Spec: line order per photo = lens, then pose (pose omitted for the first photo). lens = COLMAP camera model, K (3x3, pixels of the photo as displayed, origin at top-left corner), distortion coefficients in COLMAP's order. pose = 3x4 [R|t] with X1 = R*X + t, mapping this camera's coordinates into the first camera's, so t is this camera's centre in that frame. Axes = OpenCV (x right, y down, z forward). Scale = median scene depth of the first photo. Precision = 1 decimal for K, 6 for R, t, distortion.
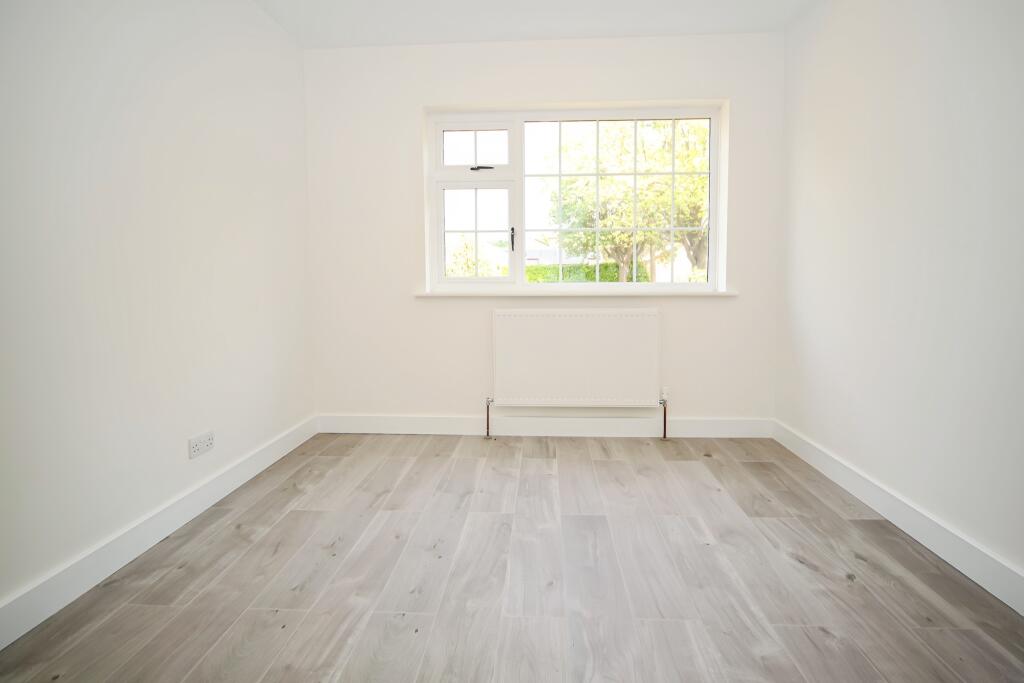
lens RADIAL K [[495.7, 0, 517.6], [0, 495.7, 326.7], [0, 0, 1]] dist [-0.005125, 0.009496]
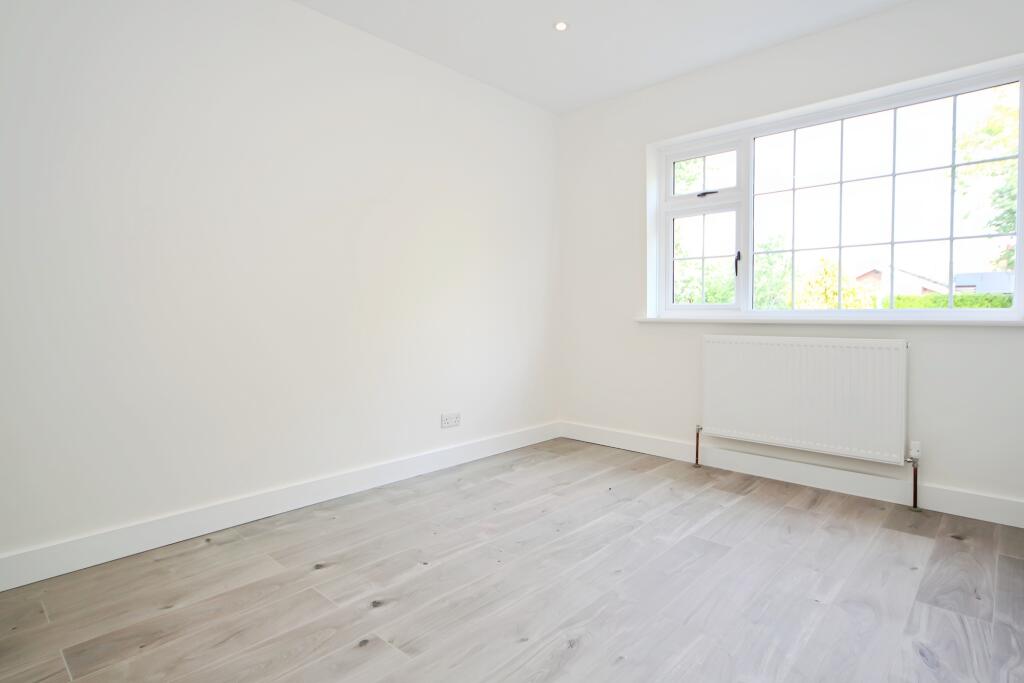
lens RADIAL K [[529.8, 0, 529.9], [0, 529.8, 355.8], [0, 0, 1]] dist [0.017824, 0.001158]
pose [[0.781822, 0.054955, -0.621075, 0.340855], [-0.064999, 0.997864, 0.006473, 0.020910], [0.620104, 0.035308, 0.783725, -0.043786]]
